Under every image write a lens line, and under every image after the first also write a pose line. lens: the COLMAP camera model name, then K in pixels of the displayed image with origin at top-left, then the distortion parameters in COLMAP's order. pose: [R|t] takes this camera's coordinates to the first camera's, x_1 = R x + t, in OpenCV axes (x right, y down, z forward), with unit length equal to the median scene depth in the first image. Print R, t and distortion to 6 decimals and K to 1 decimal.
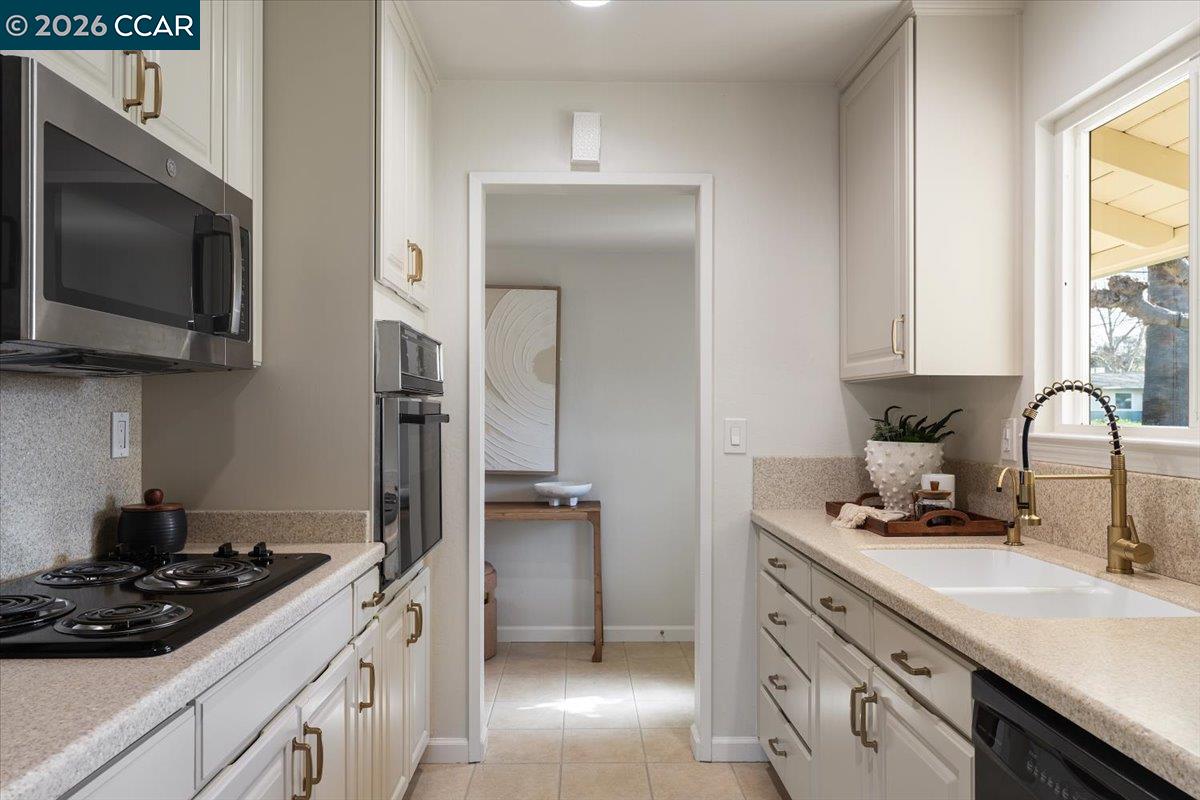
lens RADIAL K [[784.8, 0, 600.4], [0, 784.8, 402.5], [0, 0, 1]] dist [0.000644, -0.000964]
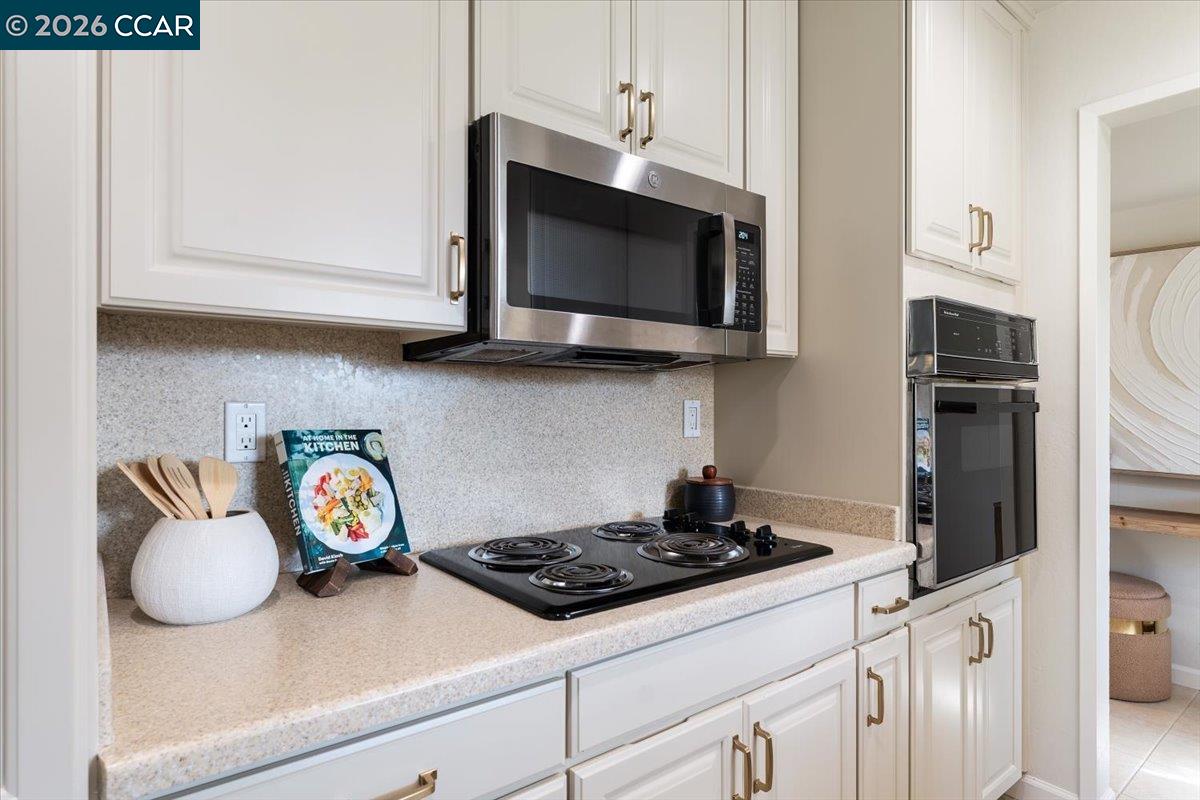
lens RADIAL K [[647.5, 0, 601.0], [0, 647.5, 402.9], [0, 0, 1]] dist [-0.001192, -0.001410]
pose [[0.601805, -0.000896, -0.798643, 0.106258], [0.009843, 0.999932, 0.006295, 0.008961], [0.798582, -0.011649, 0.601773, 0.285837]]
